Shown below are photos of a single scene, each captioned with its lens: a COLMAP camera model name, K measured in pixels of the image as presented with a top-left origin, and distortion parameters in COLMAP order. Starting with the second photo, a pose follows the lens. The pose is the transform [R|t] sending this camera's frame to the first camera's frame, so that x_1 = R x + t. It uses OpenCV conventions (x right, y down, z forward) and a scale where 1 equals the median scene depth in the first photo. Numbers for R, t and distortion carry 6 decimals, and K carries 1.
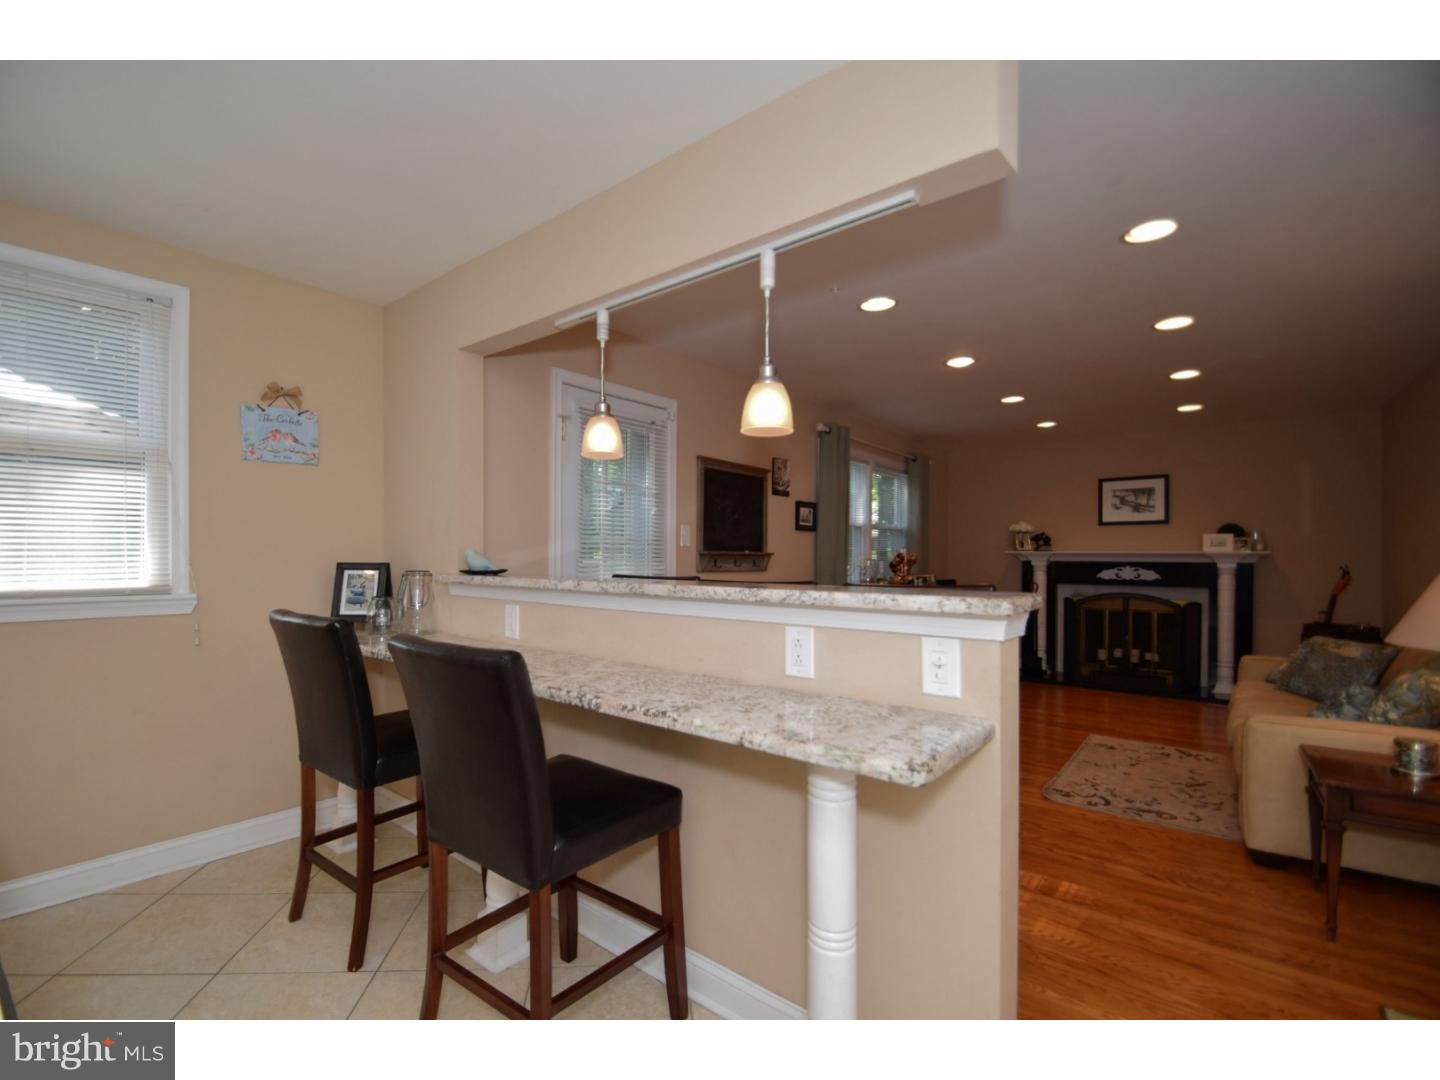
lens RADIAL K [[644.9, 0, 693.0], [0, 644.9, 557.8], [0, 0, 1]] dist [0.009326, -0.011671]
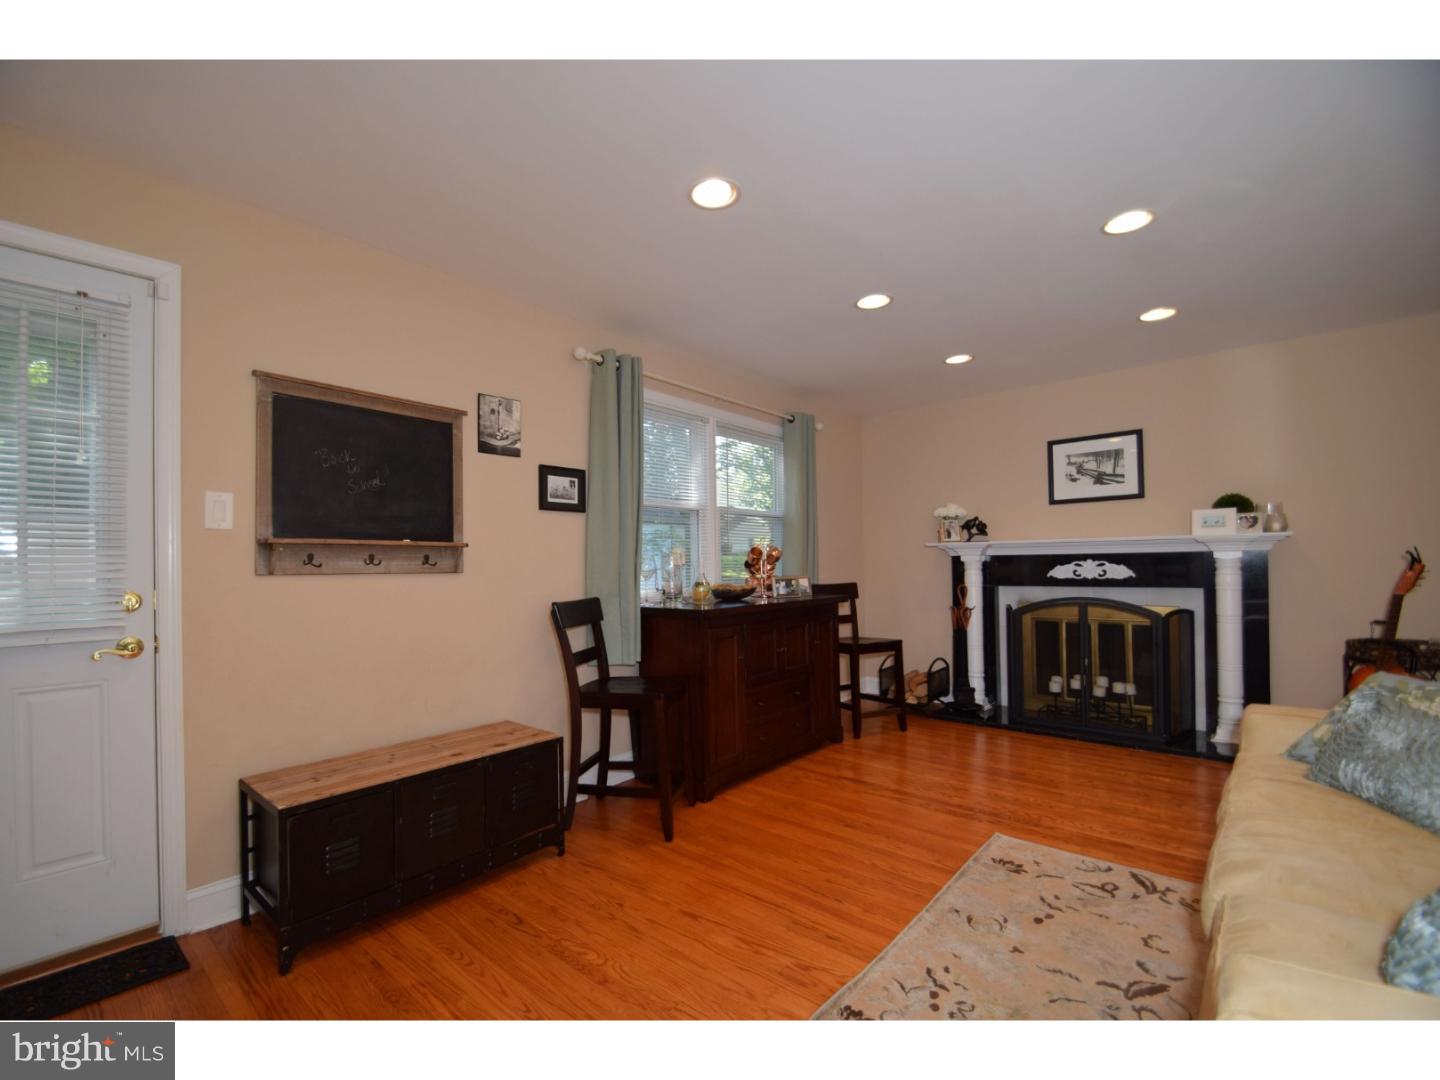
lens RADIAL K [[629.3, 0, 693.8], [0, 629.3, 557.5], [0, 0, 1]] dist [0.002515, -0.010072]
pose [[0.999193, -0.018627, -0.035599, 0.312005], [0.018003, 0.999680, -0.017772, 0.017757], [0.035919, 0.017117, 0.999208, 0.345960]]
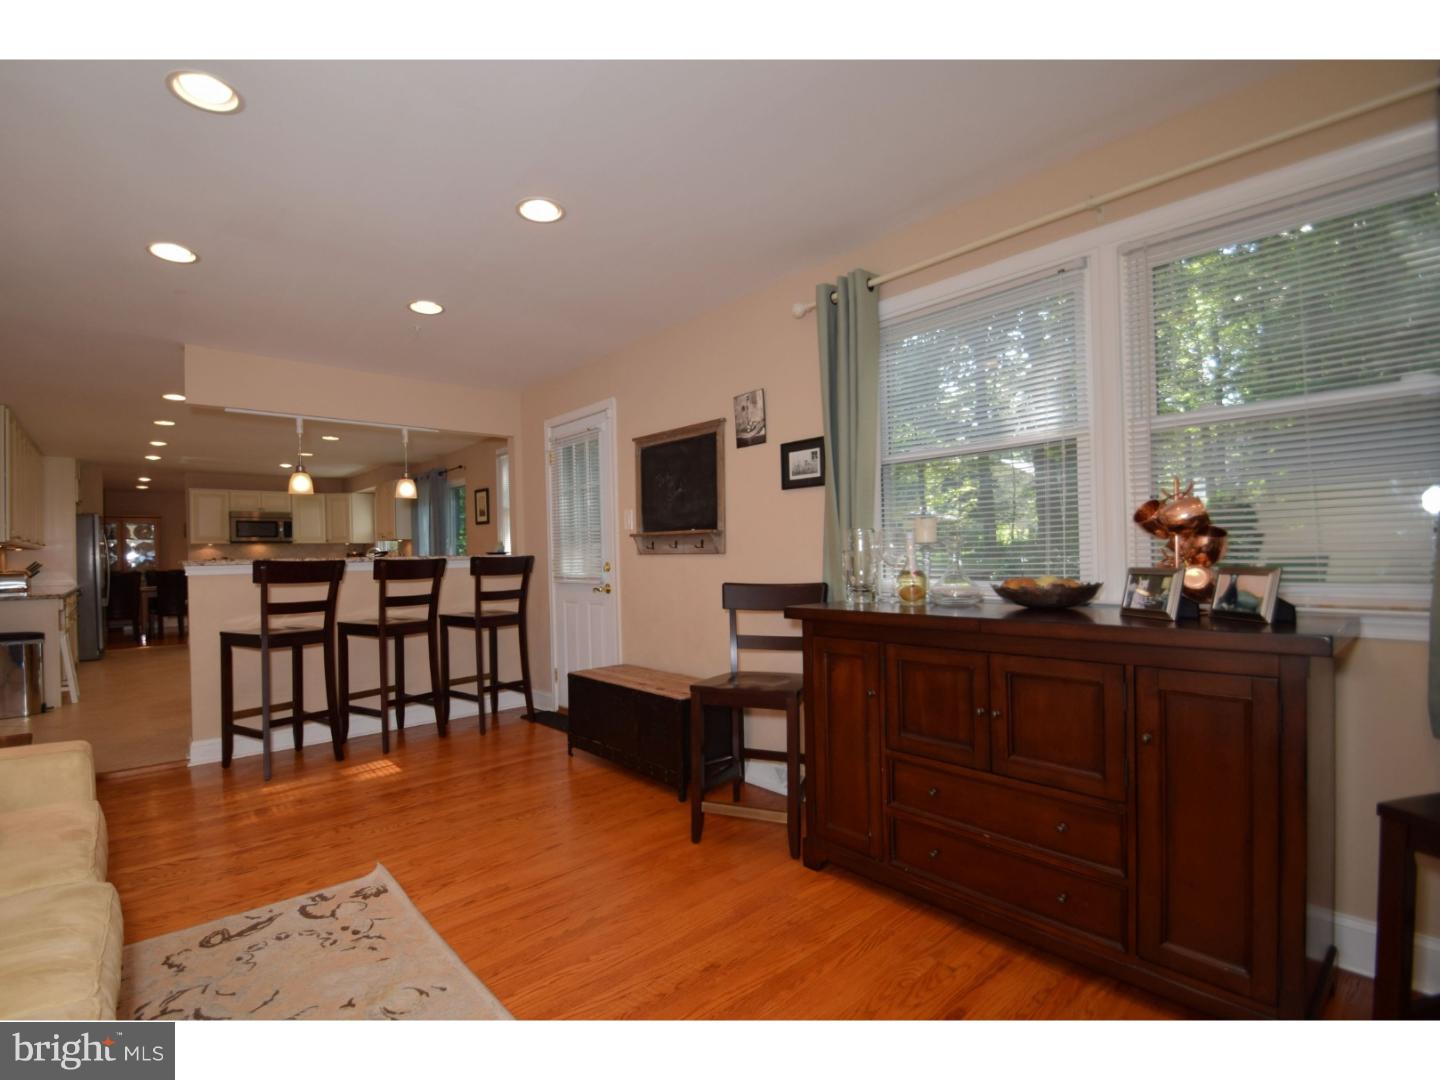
lens RADIAL K [[667.9, 0, 665.8], [0, 667.9, 554.2], [0, 0, 1]] dist [-0.000540, -0.000158]
pose [[-0.183892, -0.000647, -0.982946, 0.773445], [0.015947, 0.999866, -0.003642, 0.020028], [0.982817, -0.016344, -0.183857, 0.932337]]
